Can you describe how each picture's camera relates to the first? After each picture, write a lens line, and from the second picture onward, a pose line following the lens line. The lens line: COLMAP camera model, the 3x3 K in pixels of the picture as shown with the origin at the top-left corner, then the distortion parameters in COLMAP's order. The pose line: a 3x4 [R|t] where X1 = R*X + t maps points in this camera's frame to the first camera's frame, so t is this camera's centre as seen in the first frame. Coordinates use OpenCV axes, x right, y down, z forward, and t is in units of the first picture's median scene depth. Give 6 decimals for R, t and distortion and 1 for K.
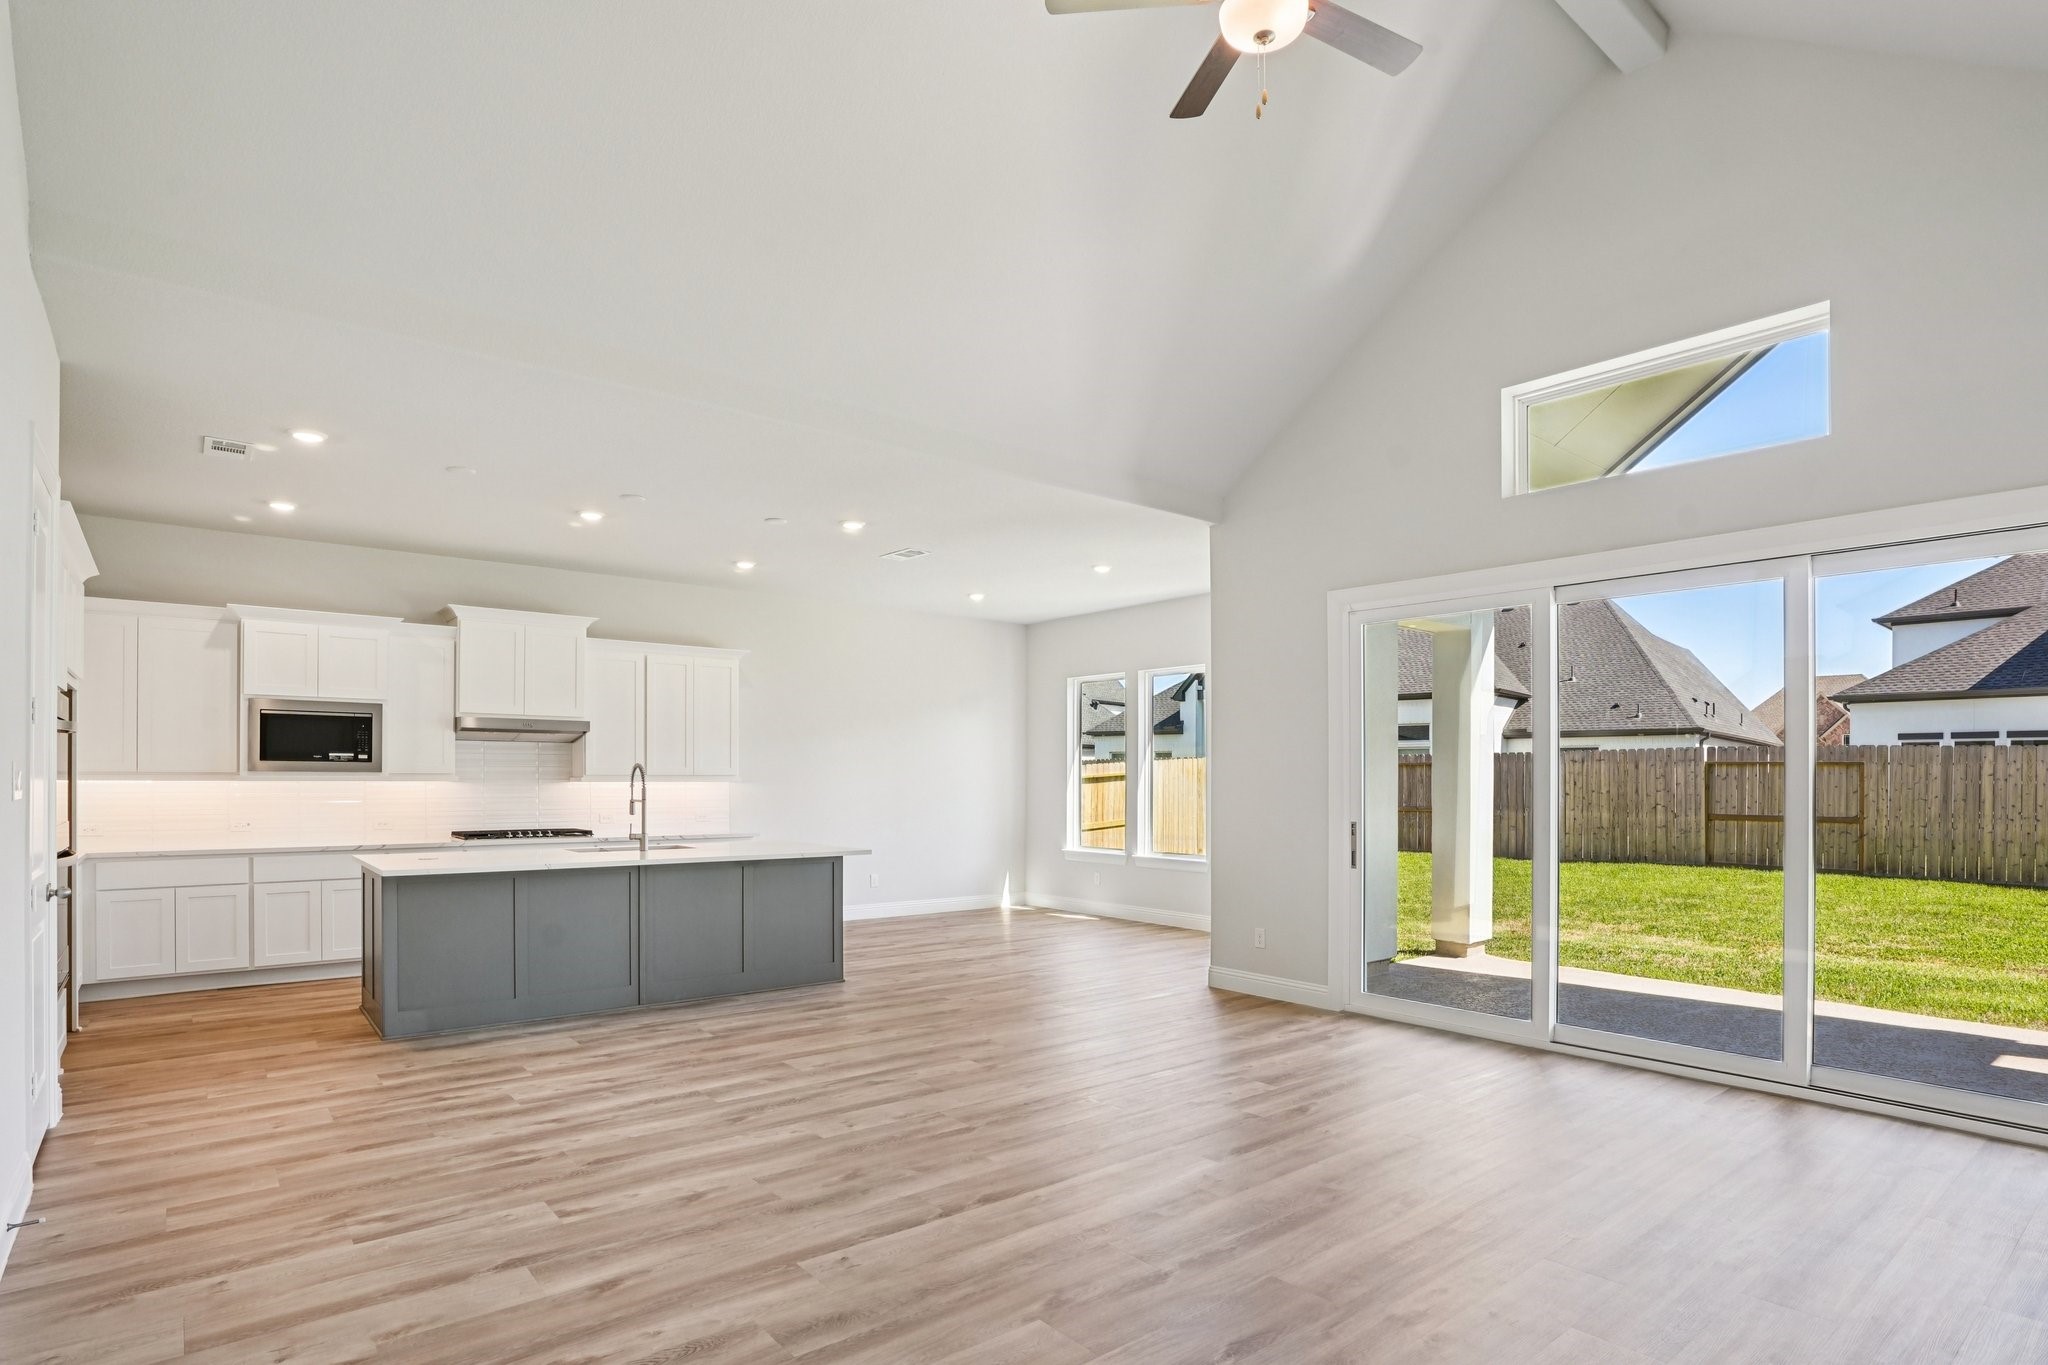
lens RADIAL K [[1075.8, 0, 1097.9], [0, 1075.8, 781.5], [0, 0, 1]] dist [-0.061257, 0.022013]
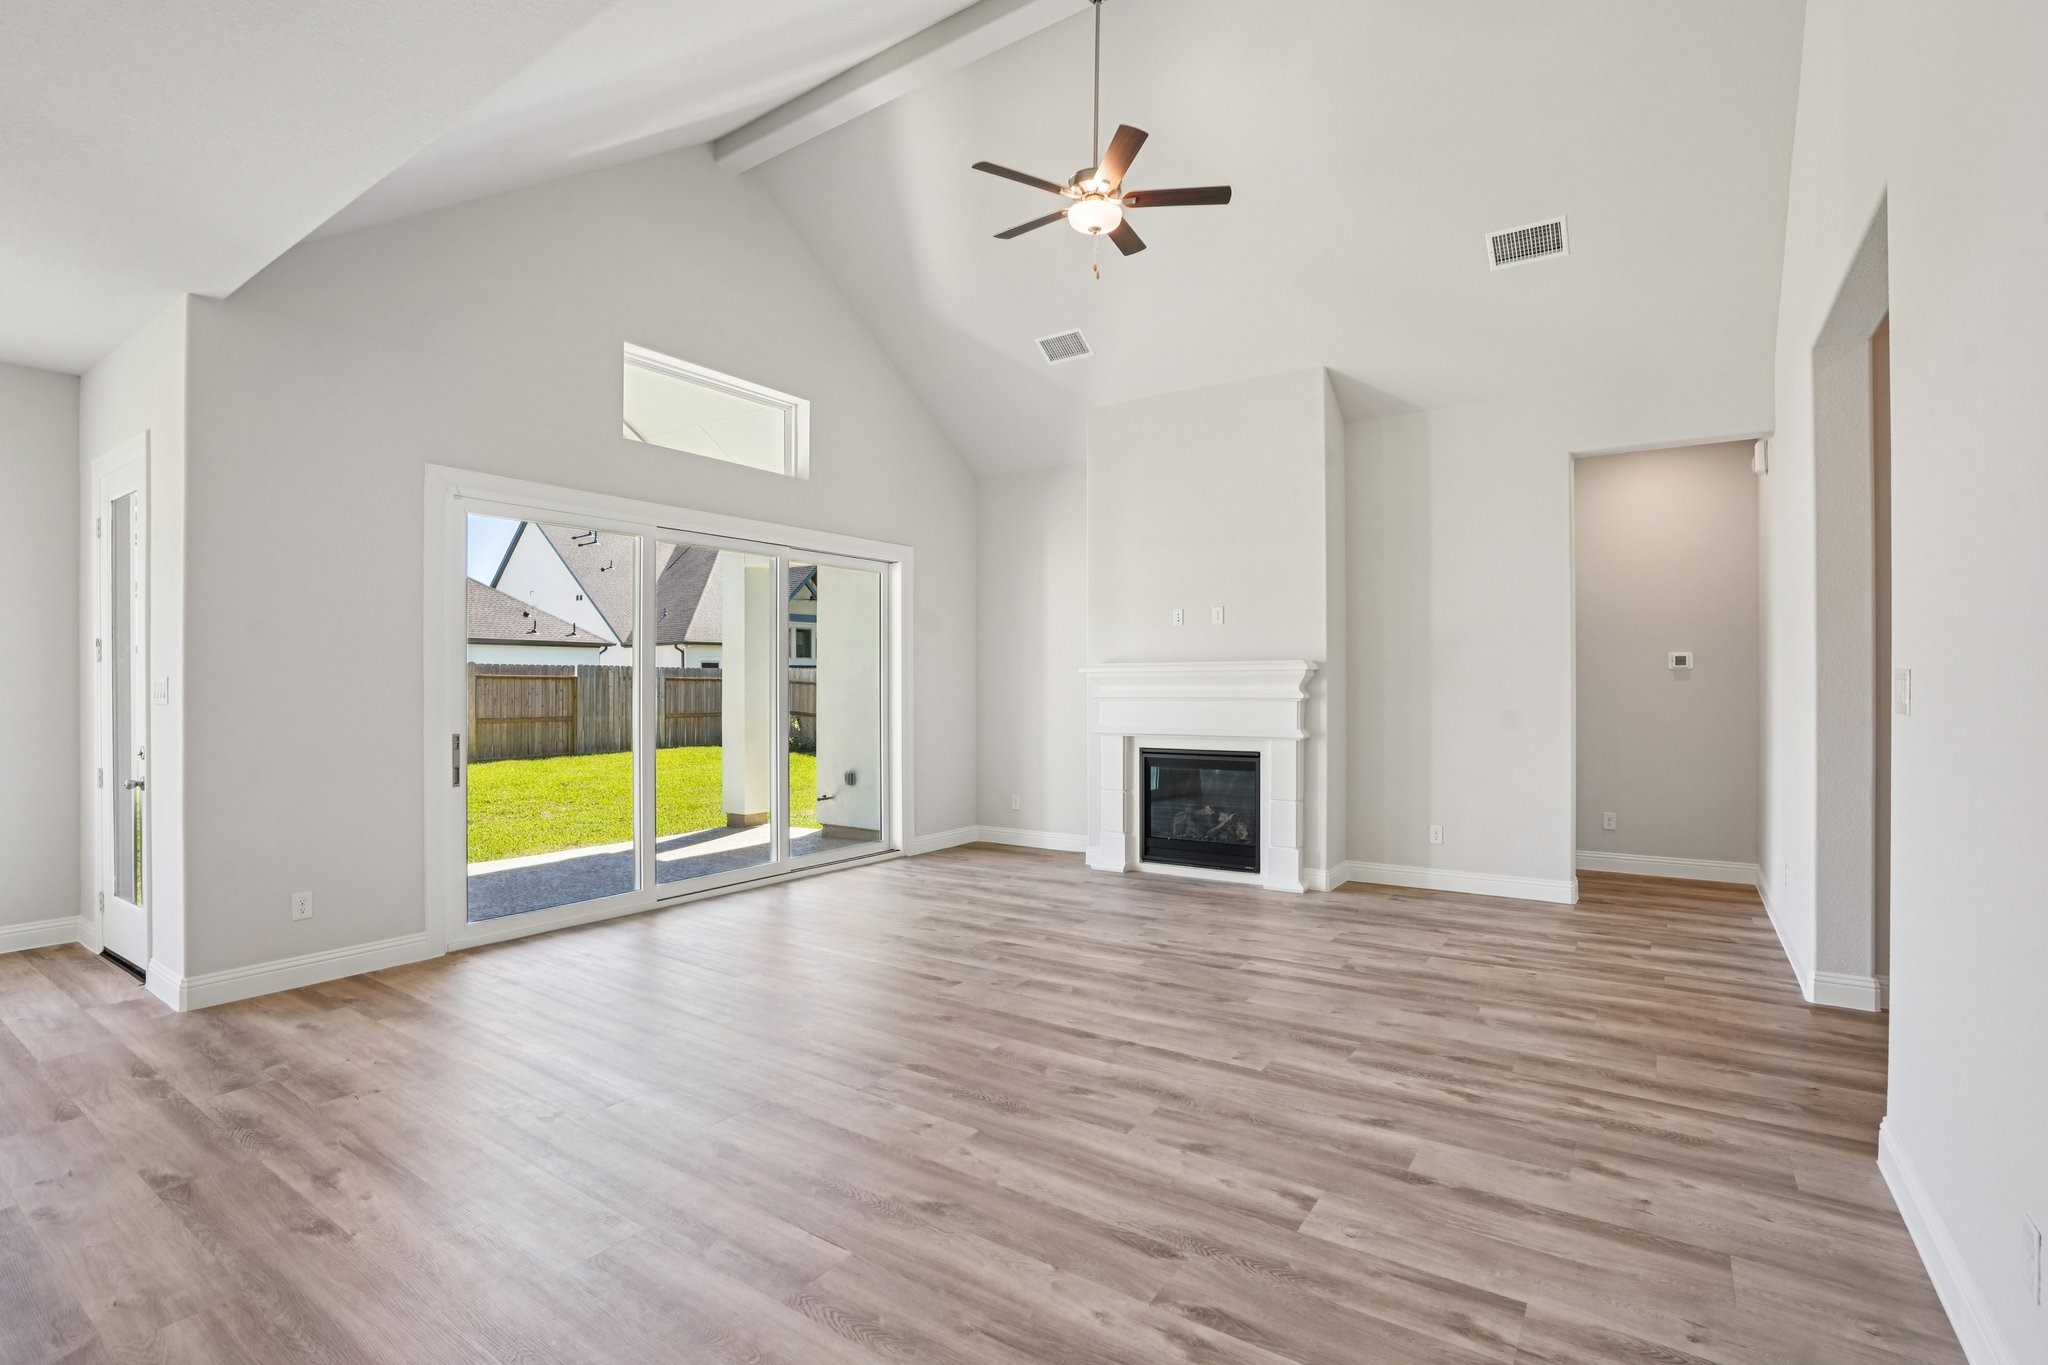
lens RADIAL K [[945.2, 0, 1027.7], [0, 945.2, 688.6], [0, 0, 1]] dist [-0.061195, 0.022488]
pose [[-0.245613, -0.006852, 0.969344, -0.639246], [0.003405, 0.999963, 0.007931, -0.004623], [-0.969362, 0.005249, -0.245580, 0.763493]]
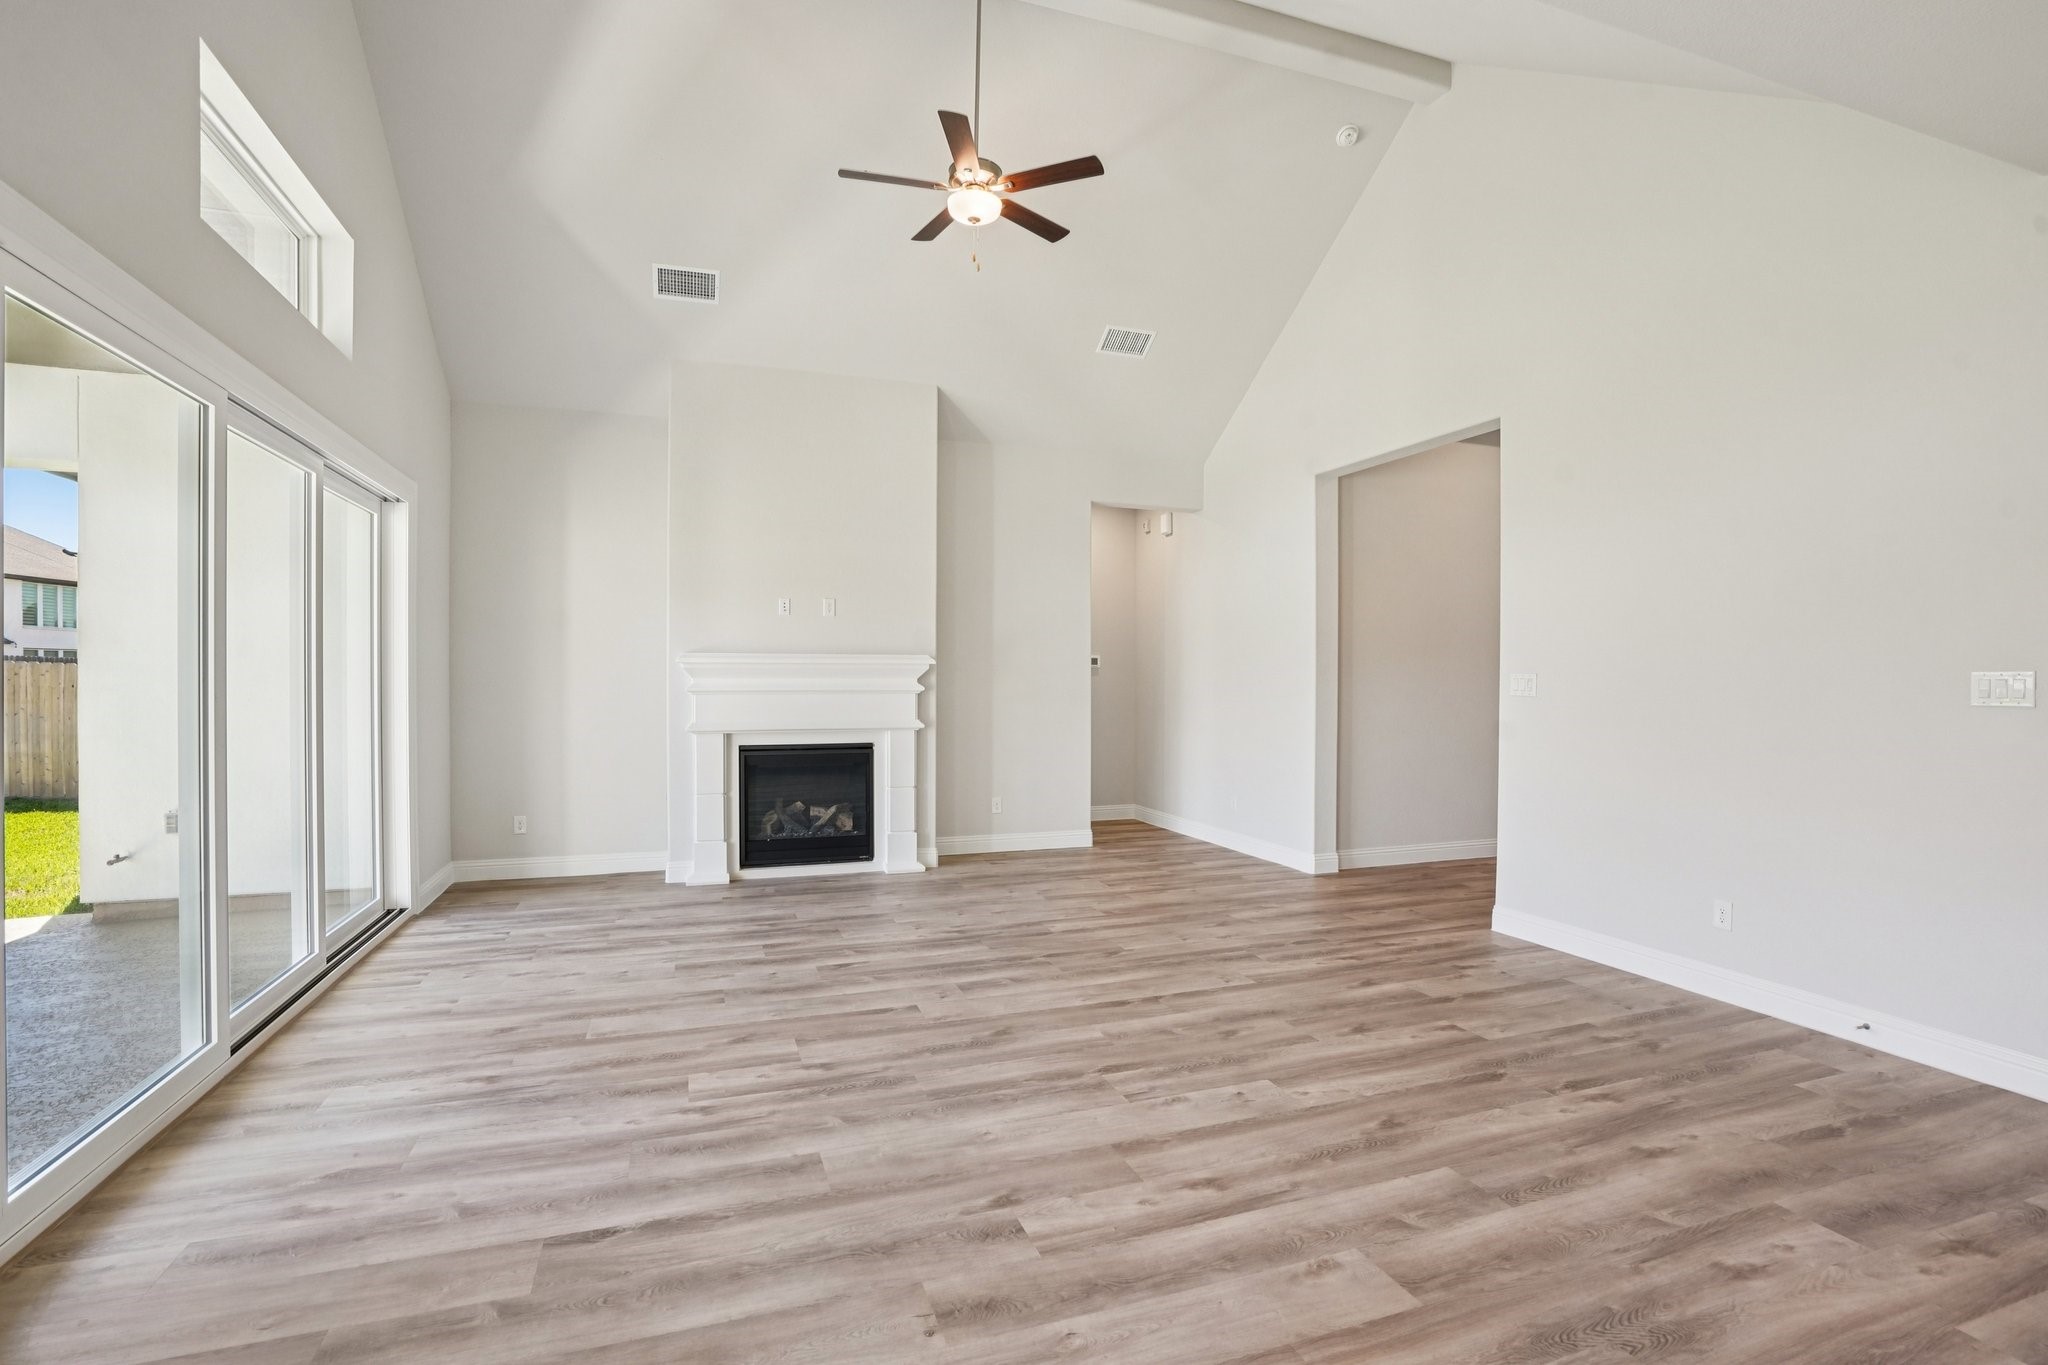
lens RADIAL K [[945.2, 0, 1027.7], [0, 945.2, 688.6], [0, 0, 1]] dist [-0.061195, 0.022488]
pose [[-0.927181, -0.011886, 0.374424, -0.242161], [-0.007887, 0.999894, 0.012212, -0.001994], [-0.374530, 0.008370, -0.927177, 1.209761]]
